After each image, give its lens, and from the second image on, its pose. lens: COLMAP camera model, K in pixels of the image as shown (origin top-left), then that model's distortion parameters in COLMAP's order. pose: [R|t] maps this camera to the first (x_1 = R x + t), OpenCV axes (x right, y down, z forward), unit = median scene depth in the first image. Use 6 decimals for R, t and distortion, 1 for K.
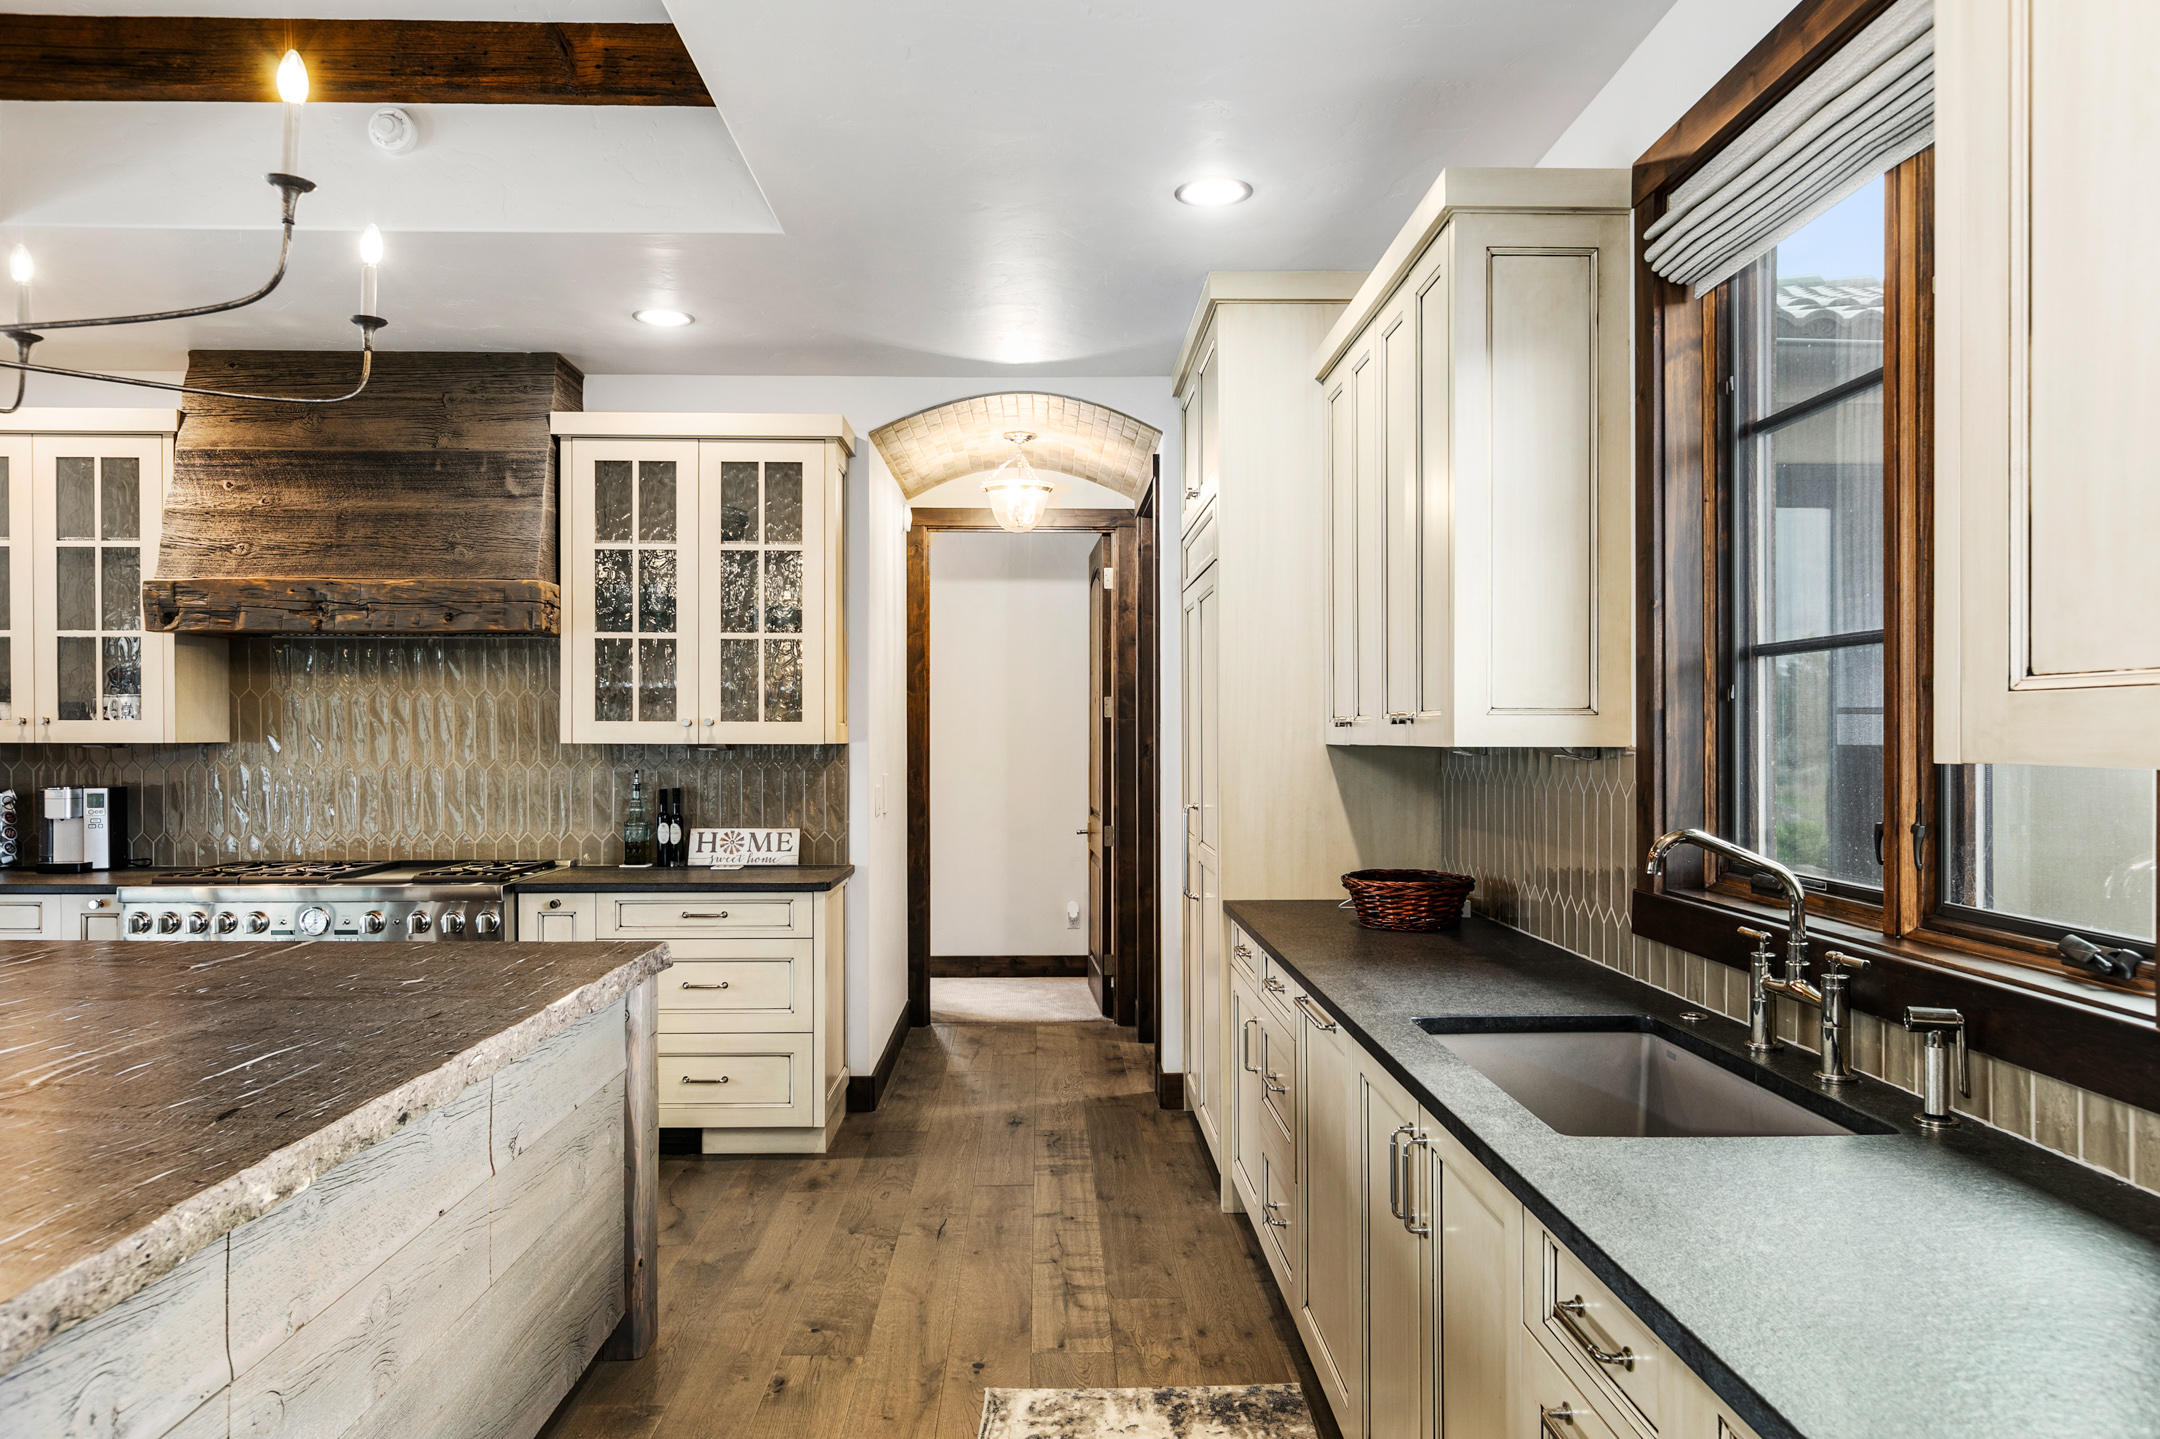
lens RADIAL K [[1462.9, 0, 1082.5], [0, 1462.9, 745.6], [0, 0, 1]] dist [0.001401, -0.000465]
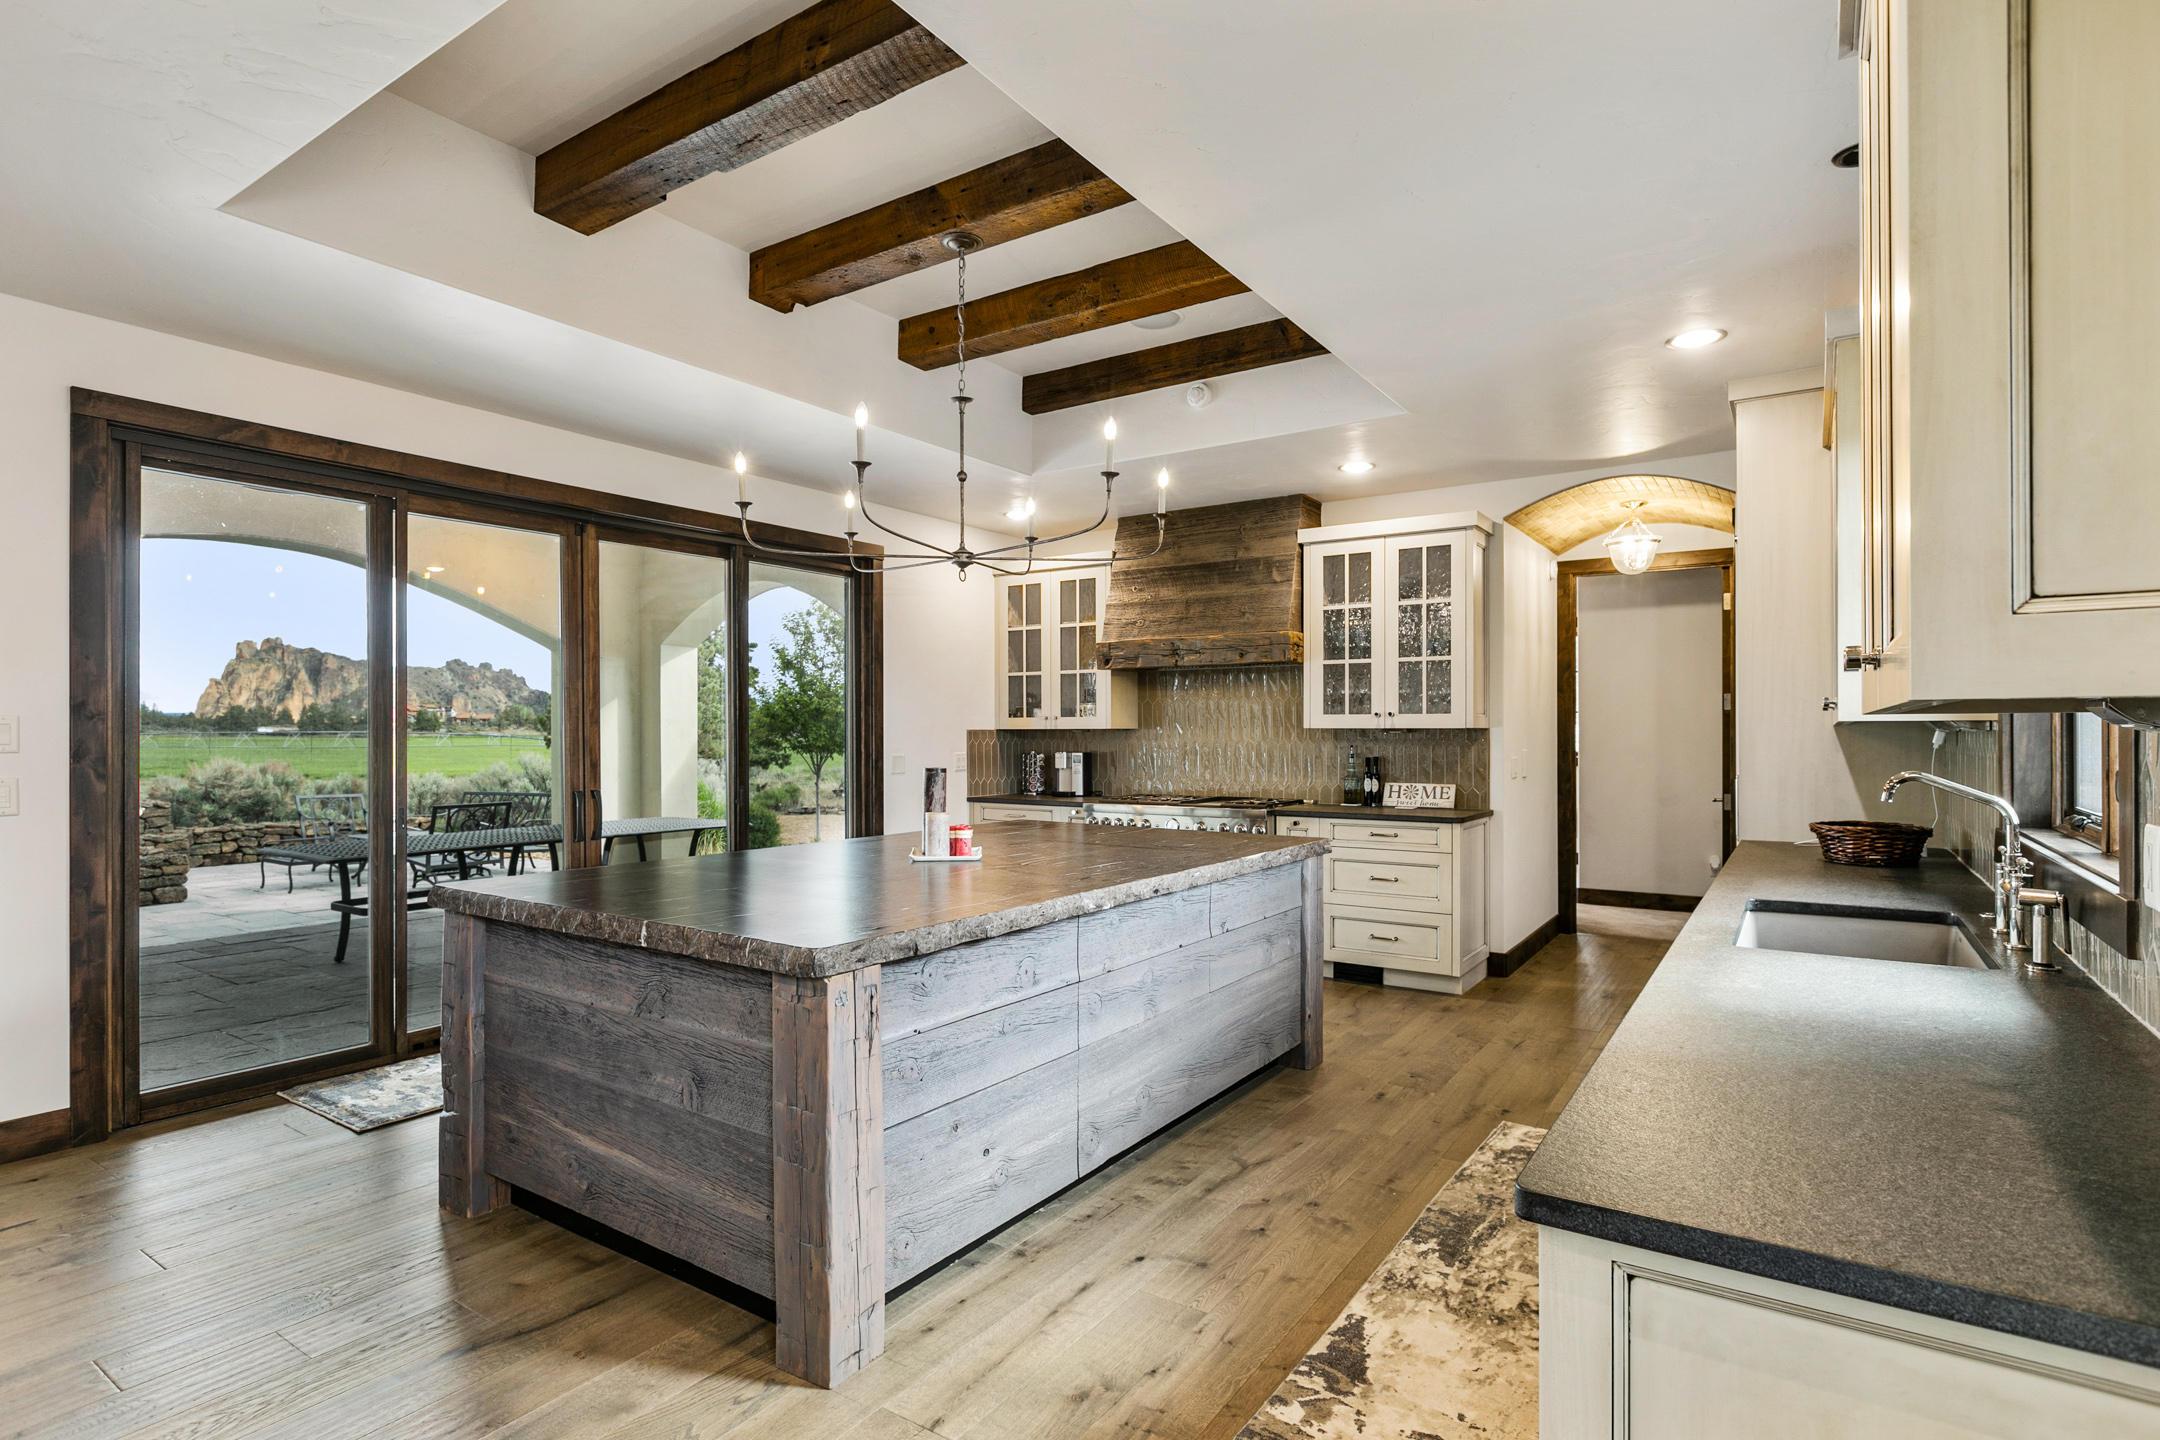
lens RADIAL K [[1093.2, 0, 1085.6], [0, 1093.2, 732.8], [0, 0, 1]] dist [-0.001169, -0.000369]
pose [[0.817252, -0.001277, -0.576279, 0.158310], [-0.002260, 0.999983, -0.005421, 0.011025], [0.576276, 0.005732, 0.817235, -0.160015]]
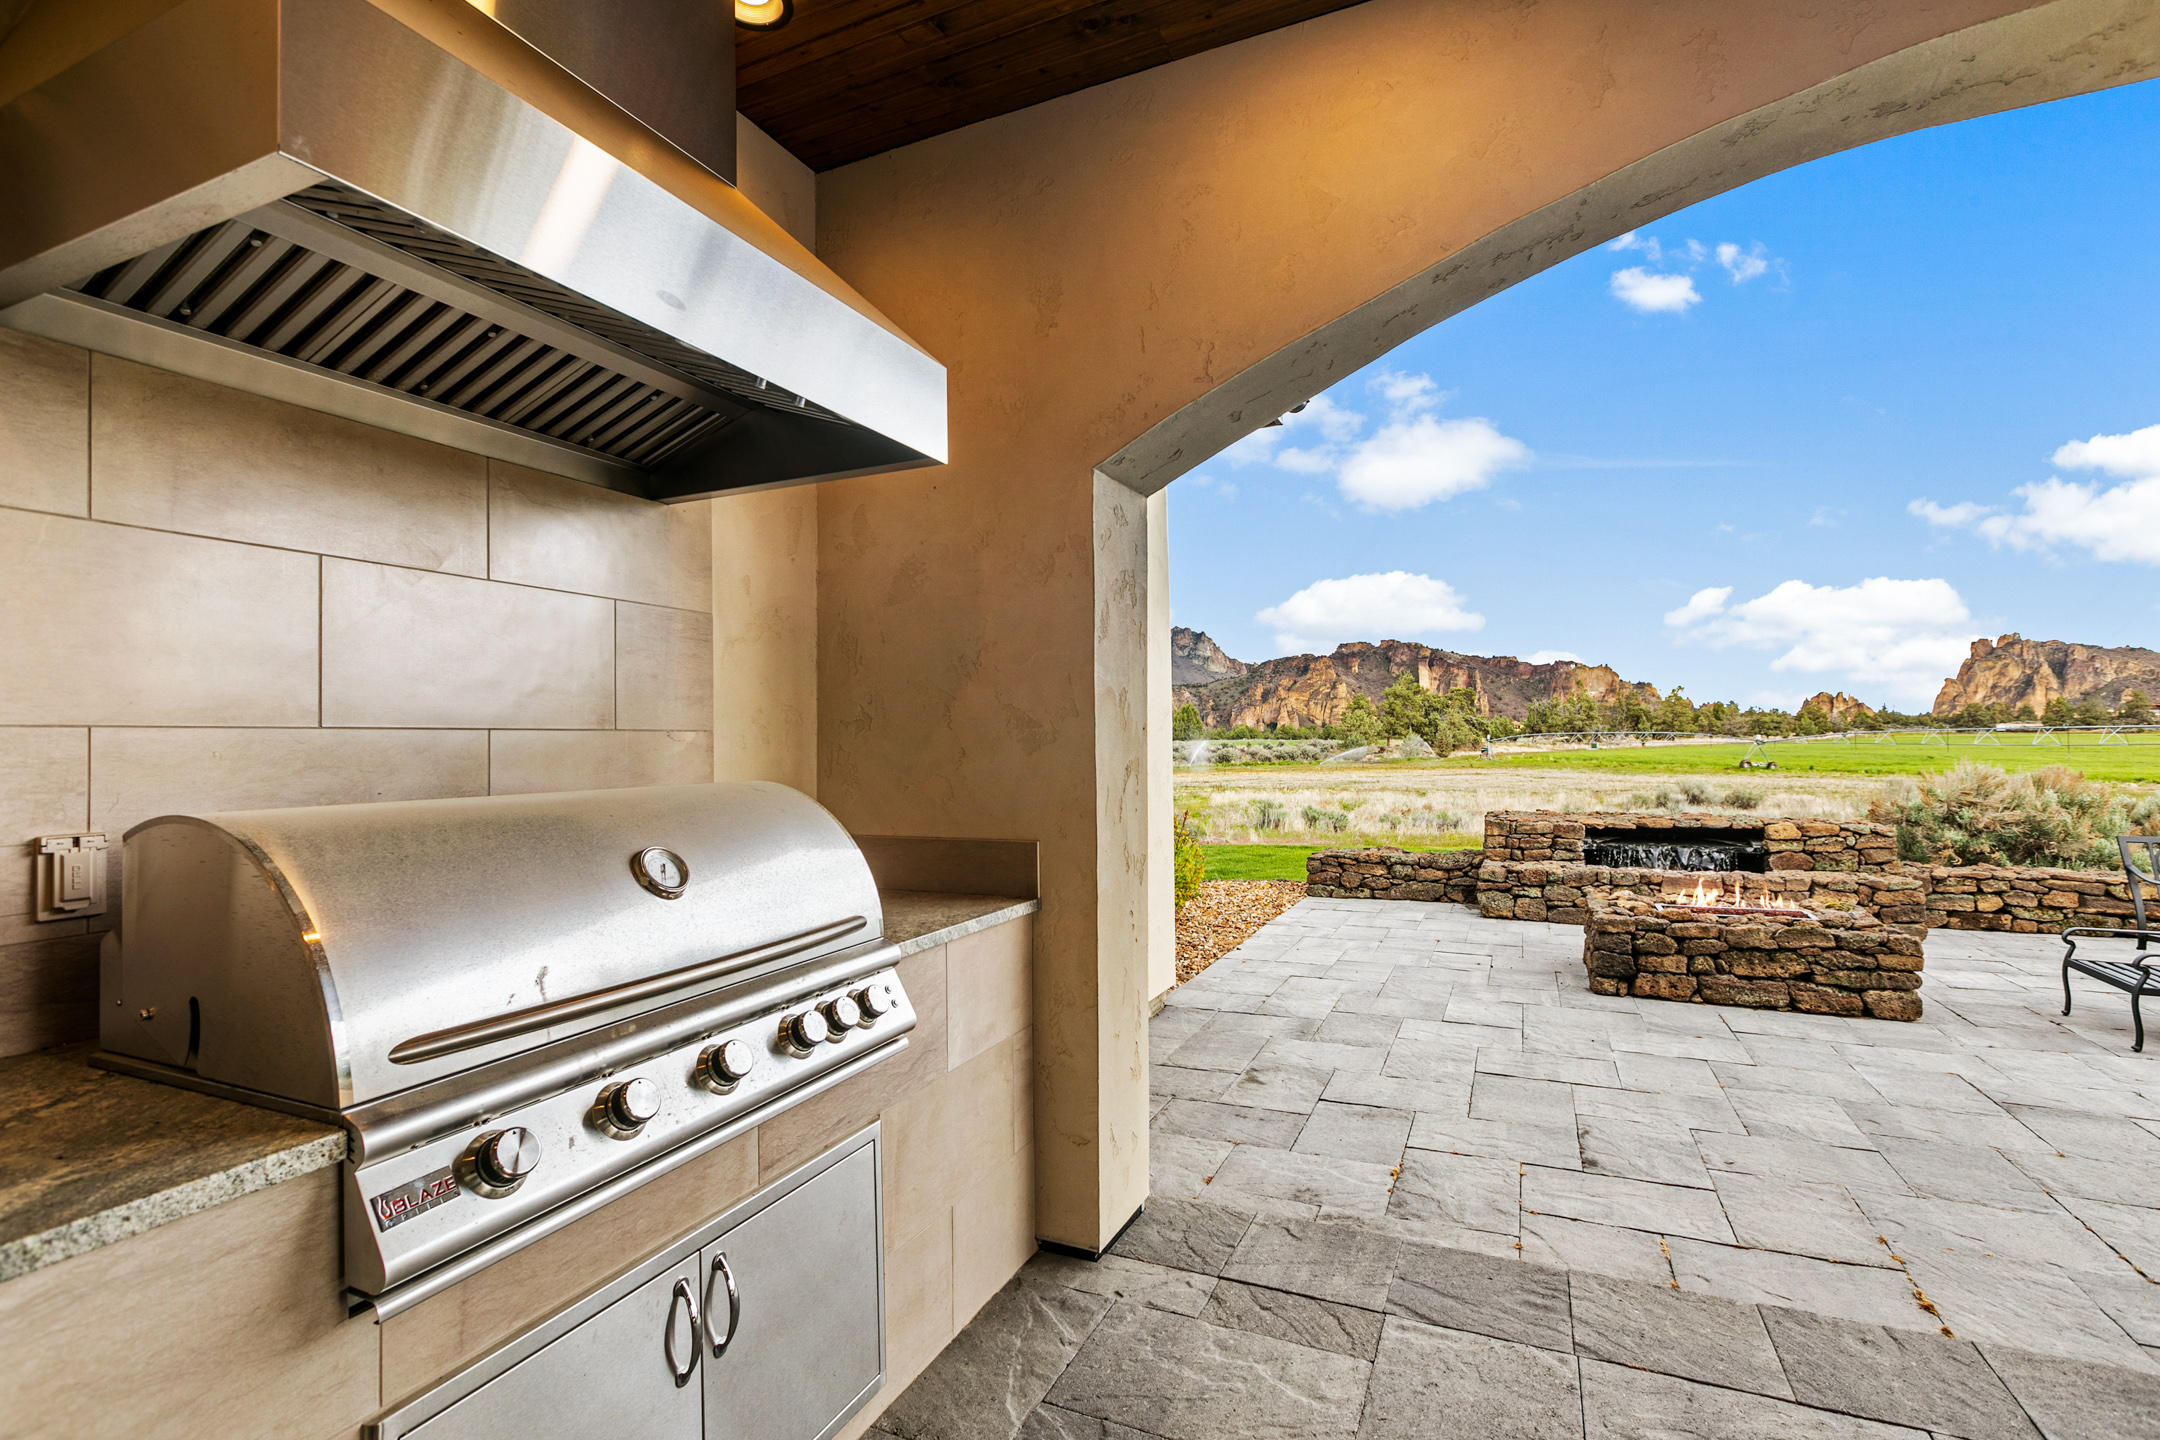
lens RADIAL K [[982.3, 0, 1084.1], [0, 982.3, 728.8], [0, 0, 1]] dist [0.000315, -0.000922]
pose [[-0.425956, -0.007572, -0.904712, -1.078485], [0.007517, 0.999901, -0.011908, 0.014243], [0.904713, -0.011873, -0.425857, 0.188438]]
